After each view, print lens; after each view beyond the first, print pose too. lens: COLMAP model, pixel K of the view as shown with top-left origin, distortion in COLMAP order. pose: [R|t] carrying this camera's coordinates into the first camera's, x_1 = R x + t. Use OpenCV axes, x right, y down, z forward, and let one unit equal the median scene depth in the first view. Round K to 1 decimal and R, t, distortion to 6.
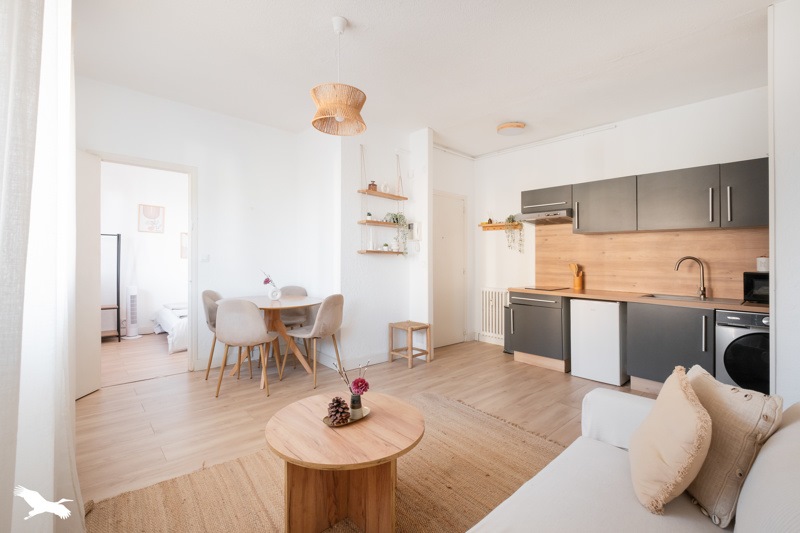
lens RADIAL K [[345.6, 0, 400.0], [0, 345.6, 266.5], [0, 0, 1]] dist [-0.000027, -0.000047]
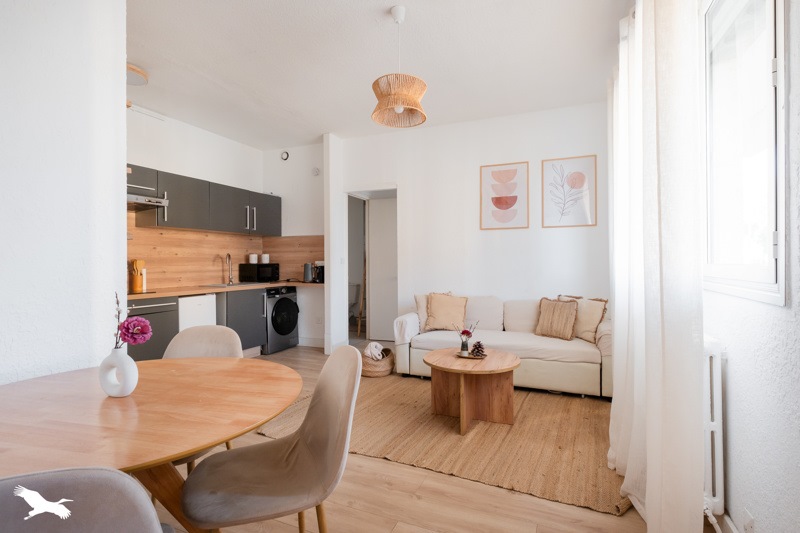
lens RADIAL K [[405.3, 0, 408.9], [0, 405.3, 265.4], [0, 0, 1]] dist [0.001967, 0.000122]
pose [[-0.424279, -0.020928, 0.905290, -0.759717], [0.014926, 0.999435, 0.030100, -0.017115], [-0.905409, 0.026283, -0.423727, 0.912262]]
